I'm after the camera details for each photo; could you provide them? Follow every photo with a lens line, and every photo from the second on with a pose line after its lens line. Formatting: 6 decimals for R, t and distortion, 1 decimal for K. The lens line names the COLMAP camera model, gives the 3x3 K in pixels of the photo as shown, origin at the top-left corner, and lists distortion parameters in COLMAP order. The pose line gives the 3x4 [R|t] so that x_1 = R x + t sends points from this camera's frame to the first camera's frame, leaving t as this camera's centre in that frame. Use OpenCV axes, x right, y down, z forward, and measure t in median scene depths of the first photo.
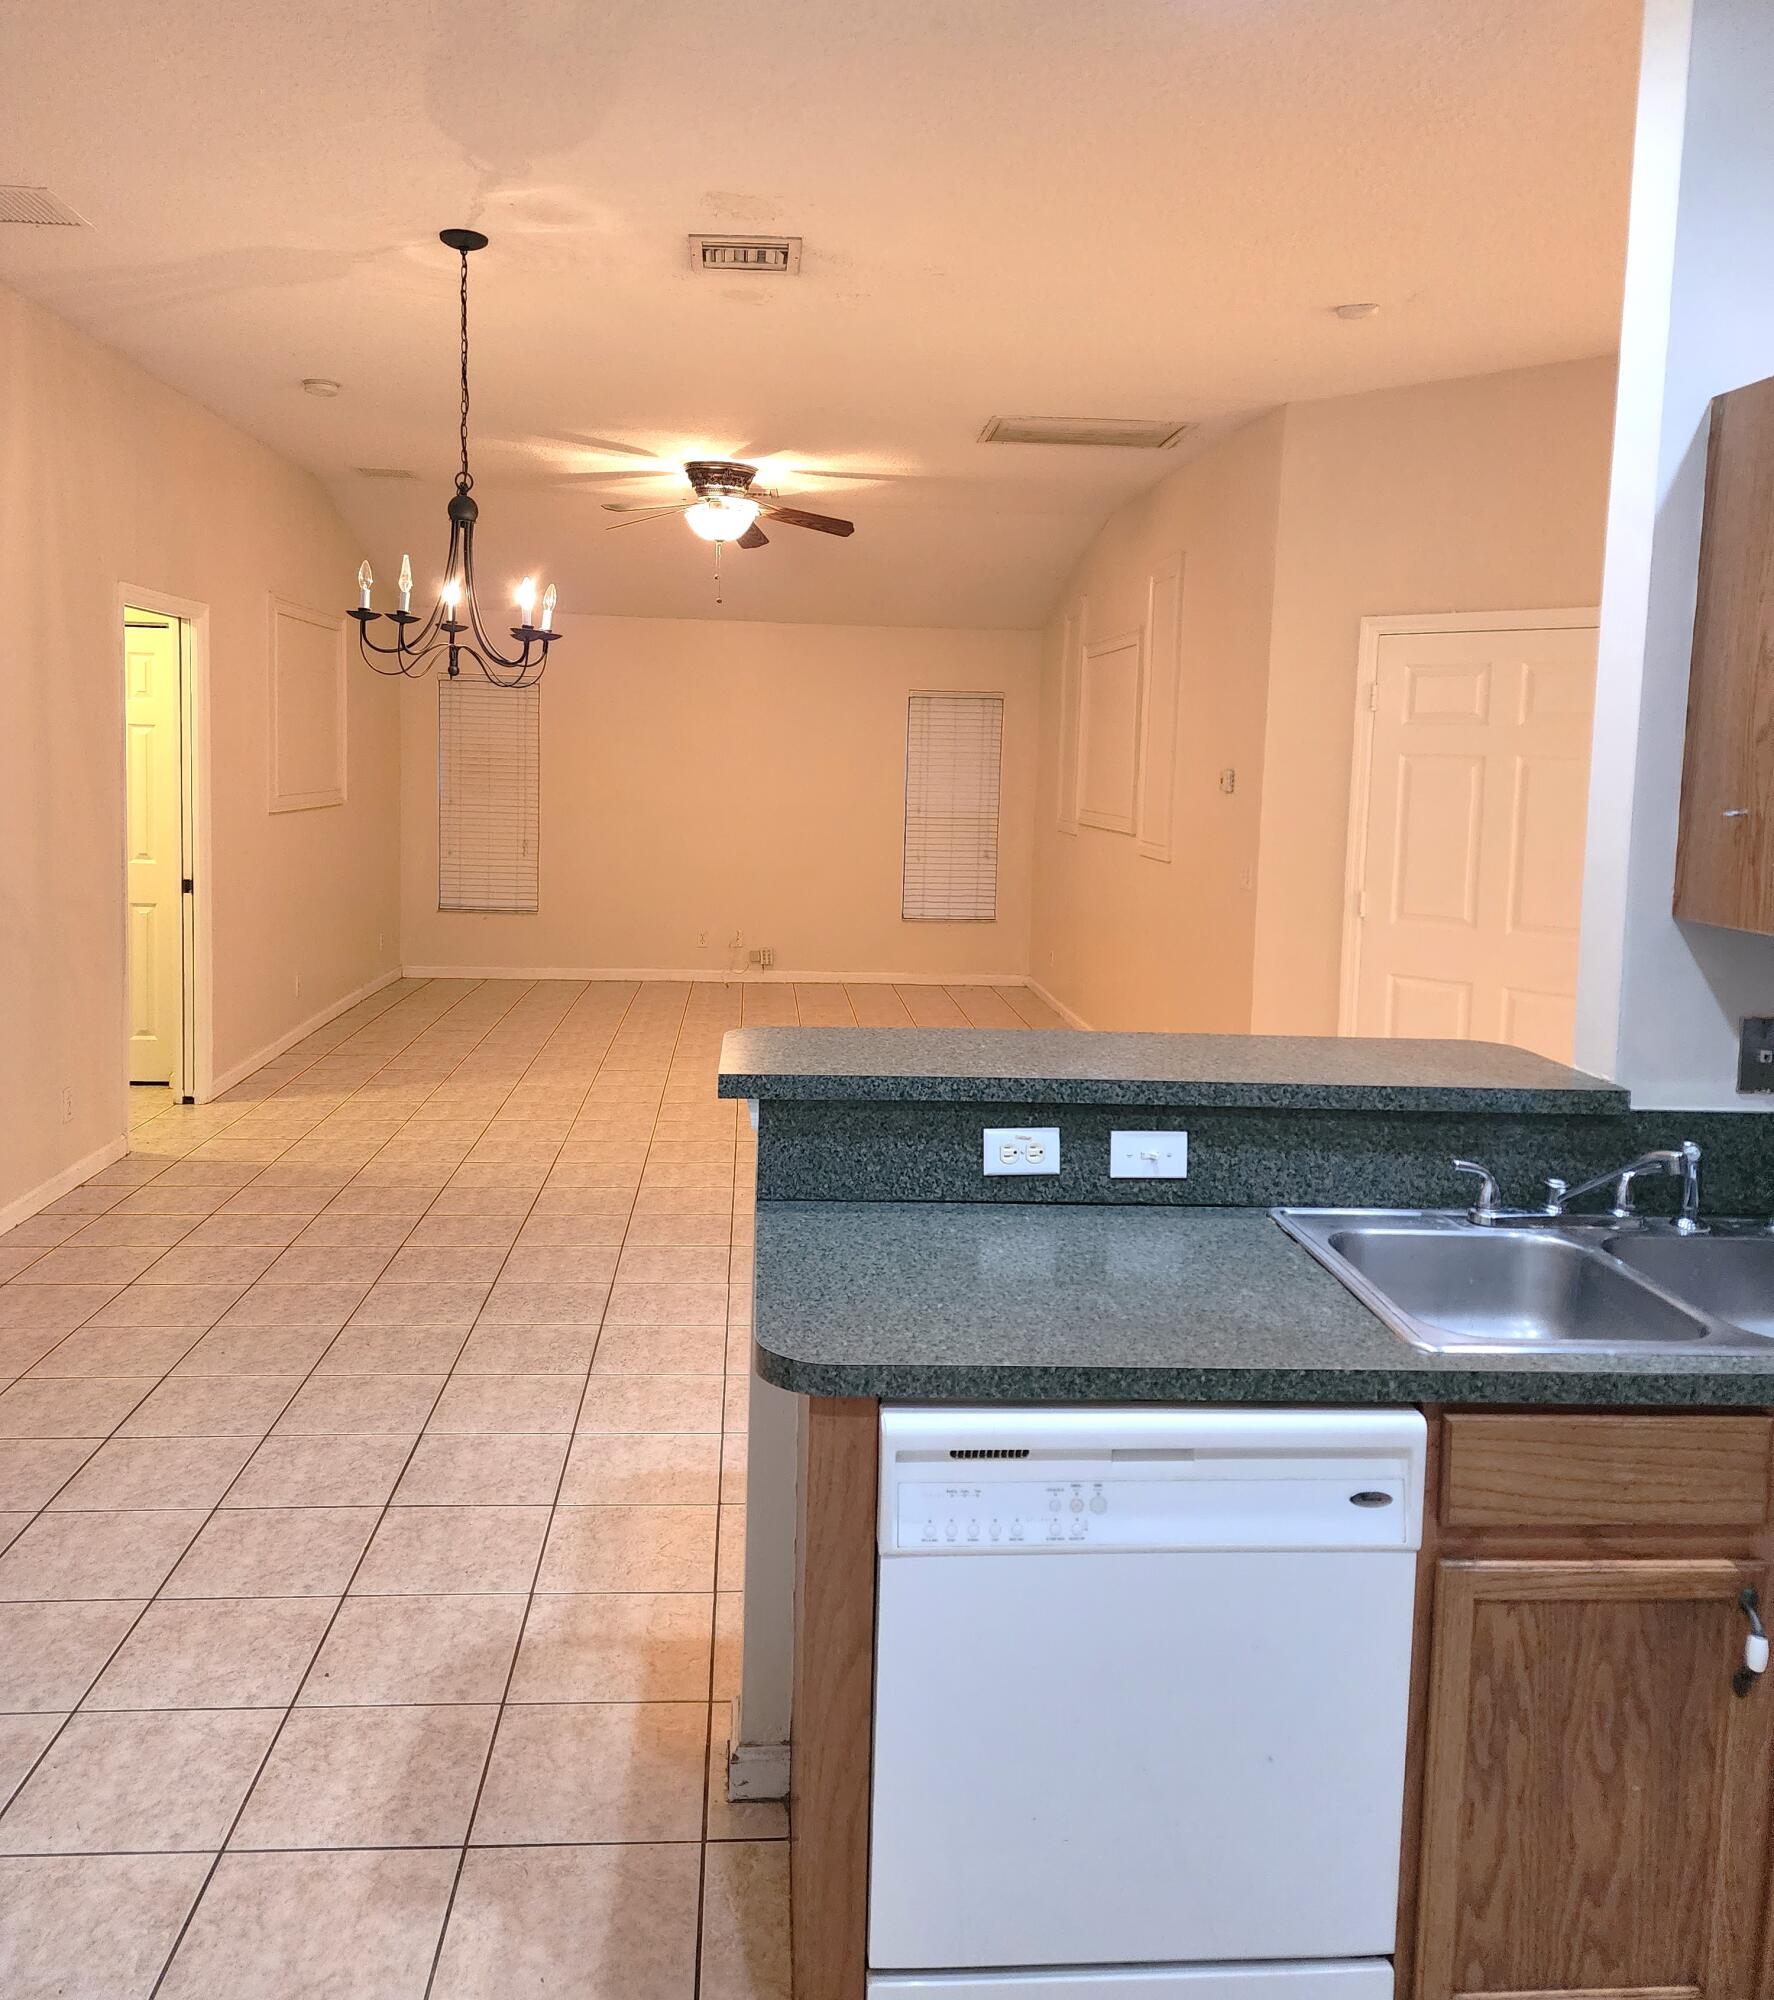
lens RADIAL K [[1526.3, 0, 865.6], [0, 1526.3, 902.5], [0, 0, 1]] dist [0.056818, -0.005336]
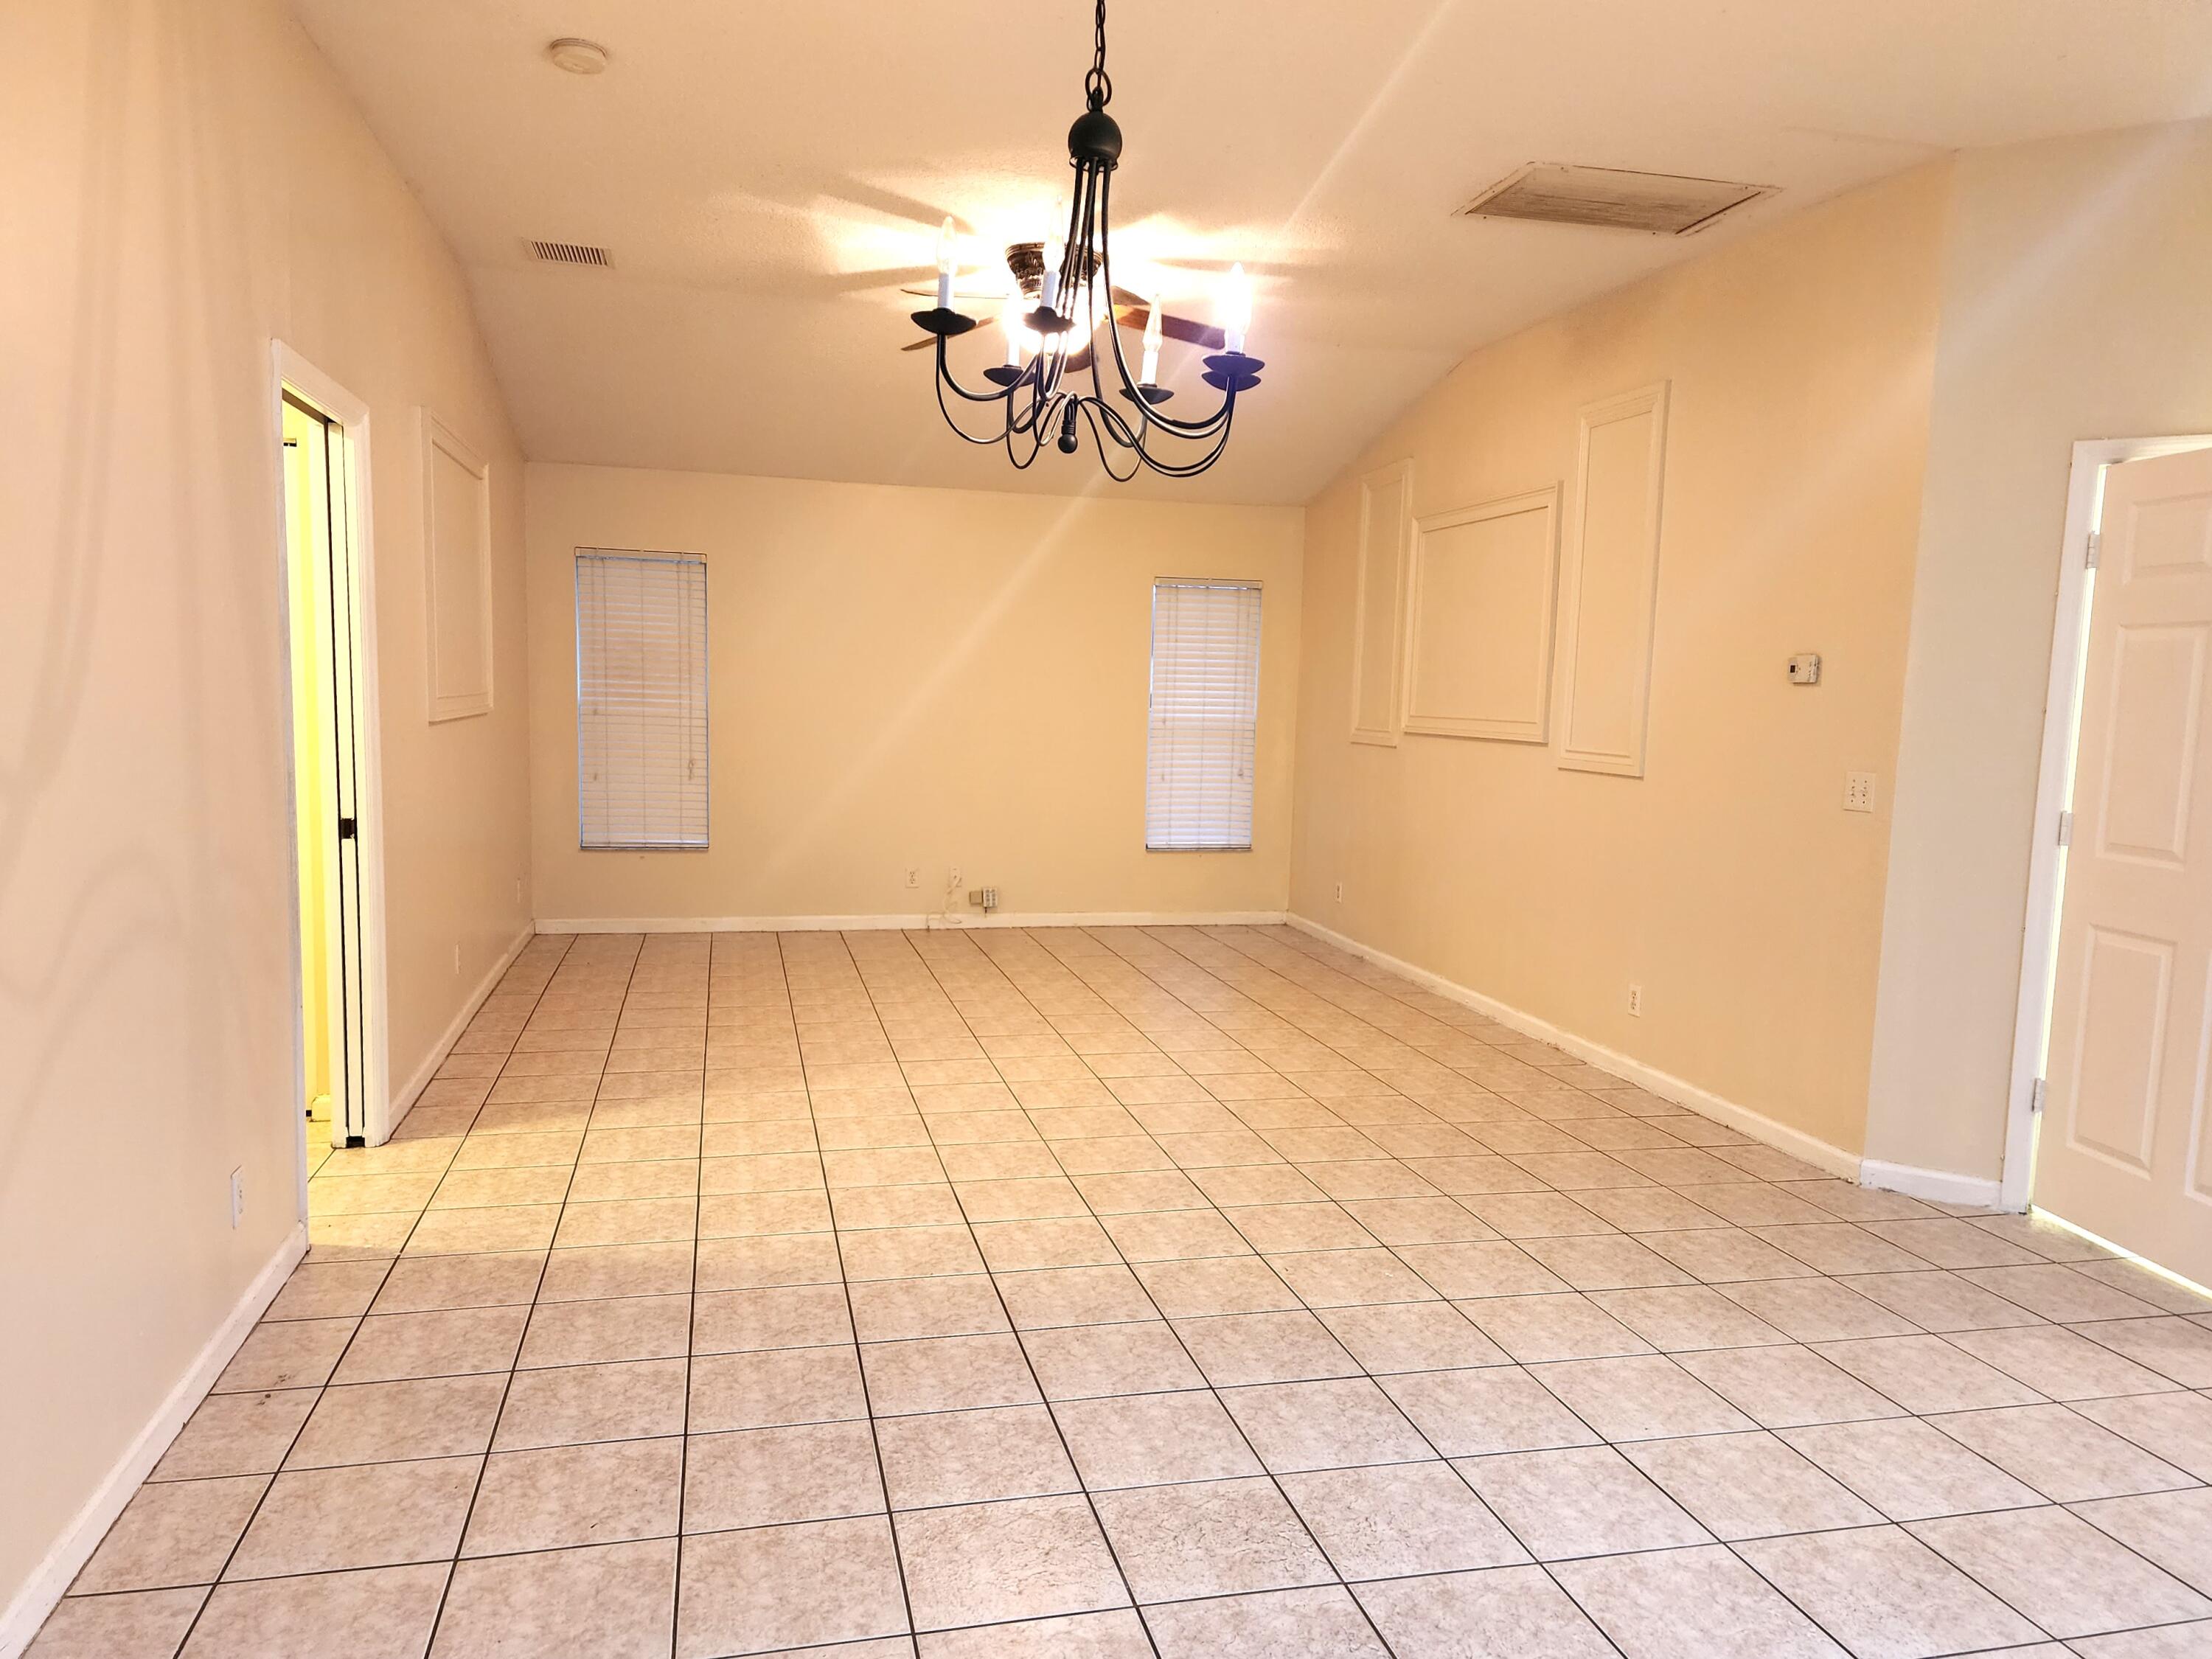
lens RADIAL K [[1499.3, 0, 1110.2], [0, 1499.3, 878.4], [0, 0, 1]] dist [0.063893, -0.050059]
pose [[0.985838, -0.022415, 0.166197, -0.183281], [0.016057, 0.999090, 0.039502, -0.008174], [-0.166931, -0.036274, 0.985301, 0.239477]]
